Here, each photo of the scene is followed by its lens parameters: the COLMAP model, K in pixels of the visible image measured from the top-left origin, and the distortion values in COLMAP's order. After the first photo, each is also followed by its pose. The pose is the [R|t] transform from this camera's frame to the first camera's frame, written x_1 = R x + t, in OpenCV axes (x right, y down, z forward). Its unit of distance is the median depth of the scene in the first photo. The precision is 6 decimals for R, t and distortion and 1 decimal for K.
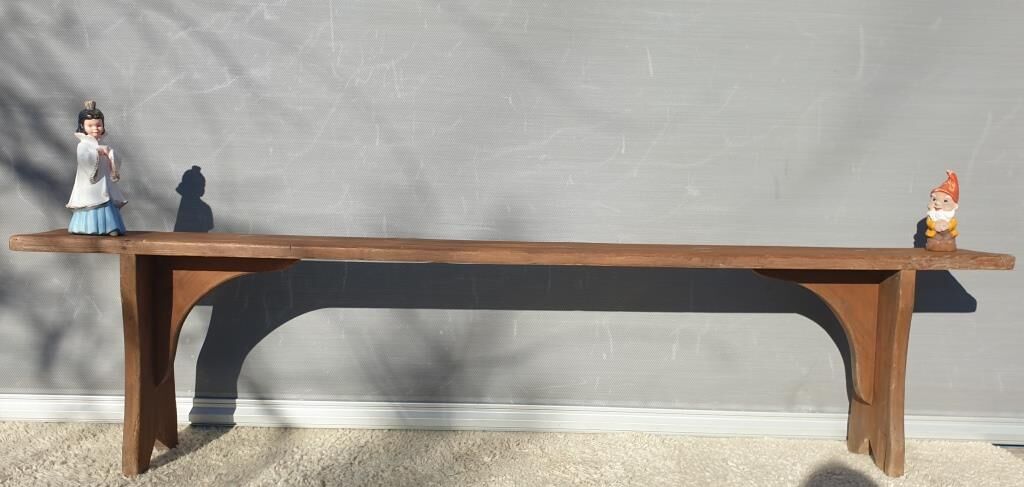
lens RADIAL K [[798.9, 0, 525.0], [0, 798.9, 293.9], [0, 0, 1]] dist [0.006867, 0.010261]
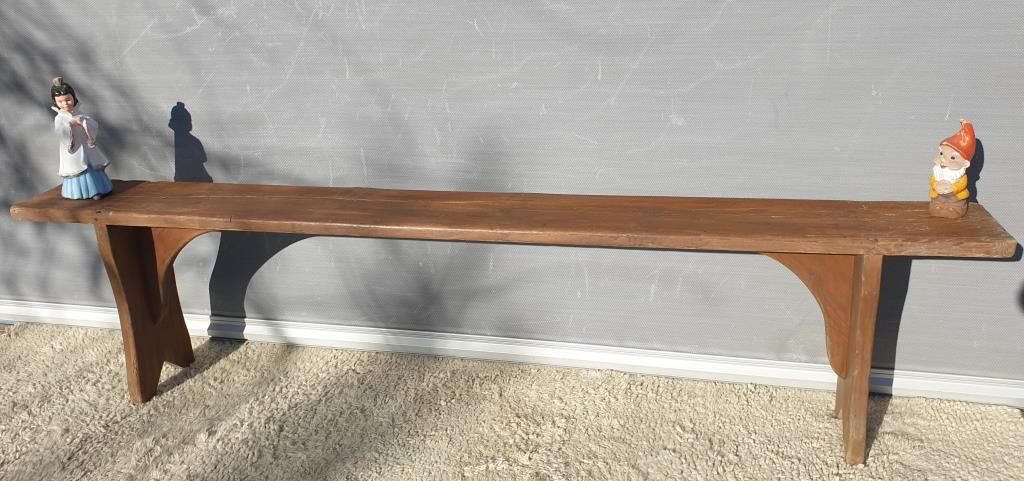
lens RADIAL K [[821.4, 0, 512.0], [0, 821.4, 240.5], [0, 0, 1]] dist [0.047097, -0.069893]
pose [[0.965976, 0.031052, -0.256761, 0.281447], [0.029306, 0.973231, 0.227954, -0.220619], [0.256966, -0.227723, 0.939208, 0.056196]]
